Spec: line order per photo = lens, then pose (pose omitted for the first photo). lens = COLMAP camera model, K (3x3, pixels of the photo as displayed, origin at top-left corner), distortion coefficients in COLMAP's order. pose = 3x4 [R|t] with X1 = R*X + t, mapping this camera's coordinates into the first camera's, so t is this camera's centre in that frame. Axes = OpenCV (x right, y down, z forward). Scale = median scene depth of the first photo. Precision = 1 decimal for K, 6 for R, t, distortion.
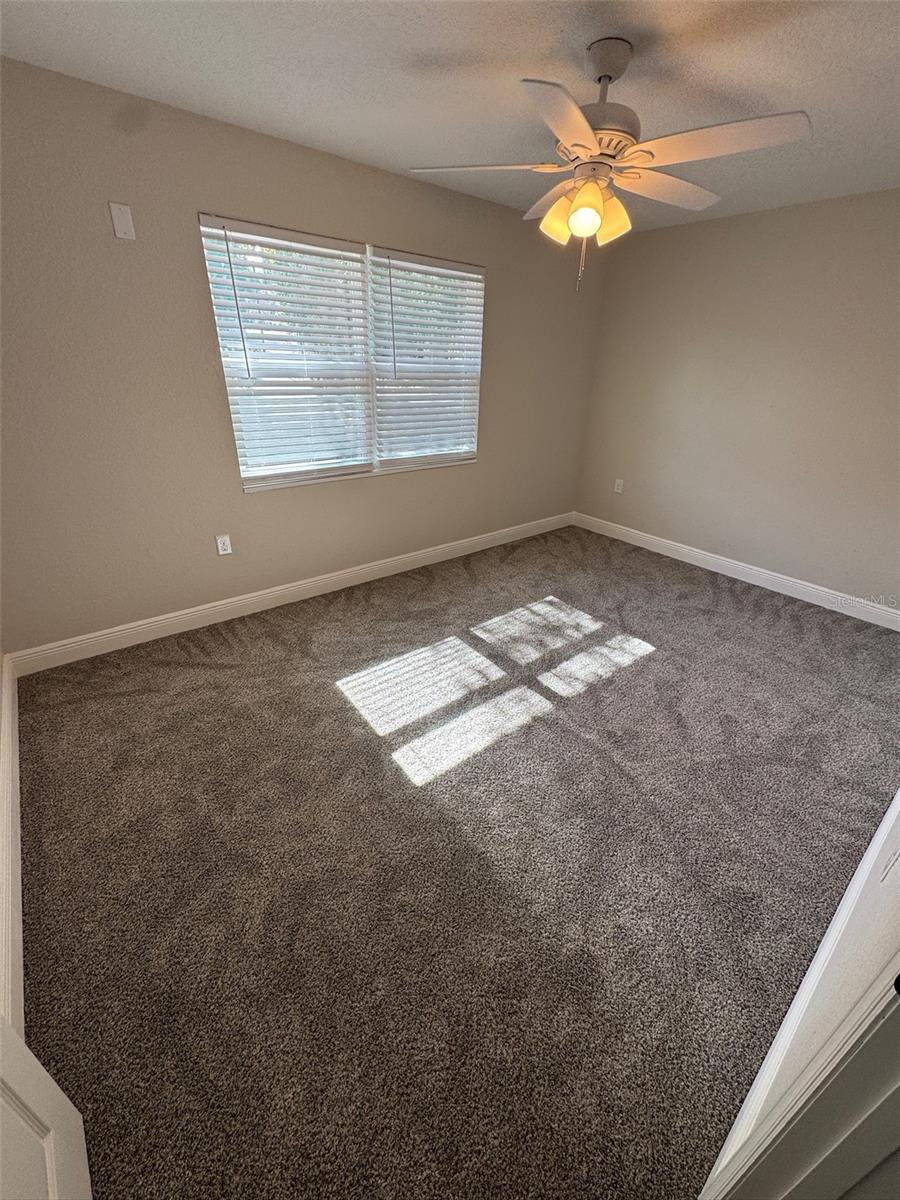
lens RADIAL K [[474.8, 0, 451.6], [0, 474.8, 600.1], [0, 0, 1]] dist [-0.003465, 0.000024]
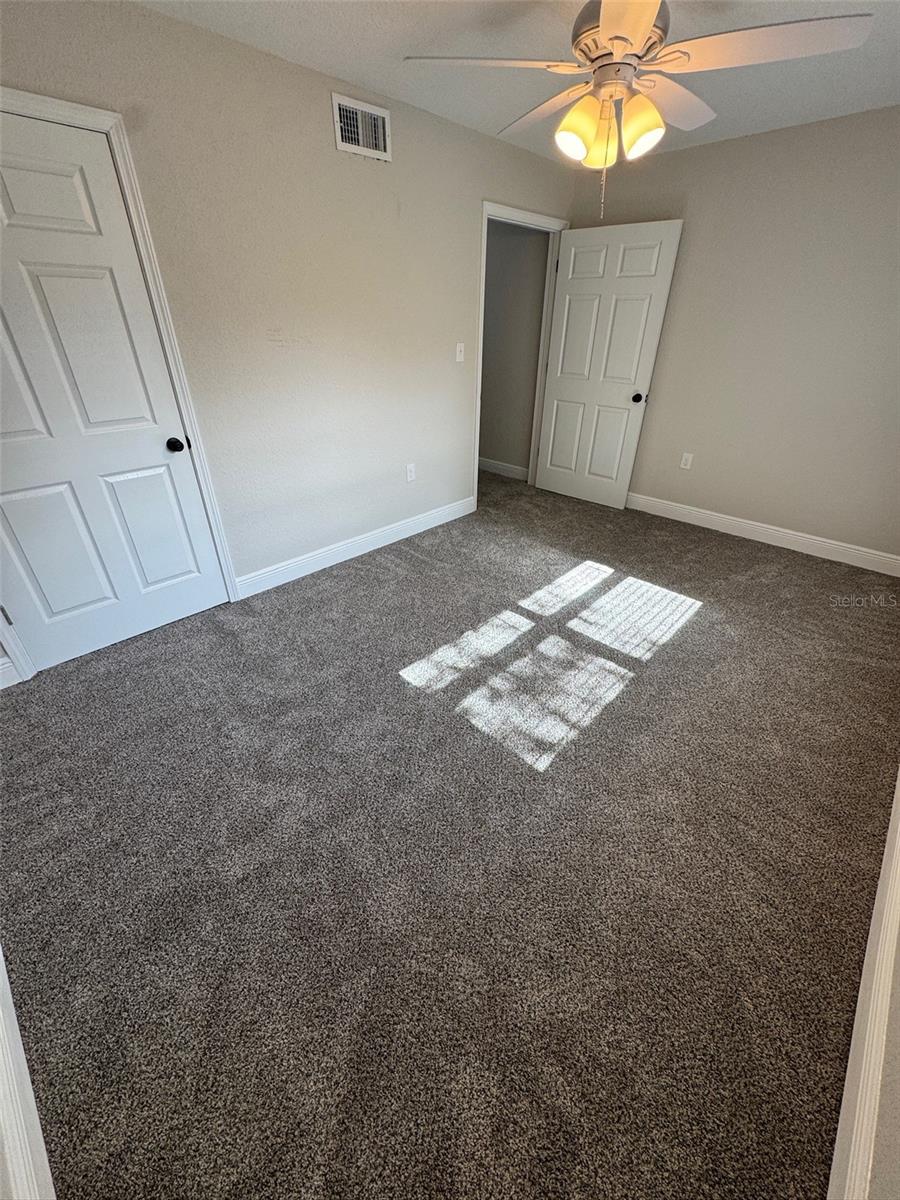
lens RADIAL K [[474.8, 0, 450.1], [0, 474.8, 599.4], [0, 0, 1]] dist [-0.003465, 0.000024]
pose [[-0.991349, 0.033935, -0.126791, 0.443828], [-0.088569, 0.539962, 0.837017, -0.643846], [0.096866, 0.841005, -0.532285, 1.336303]]
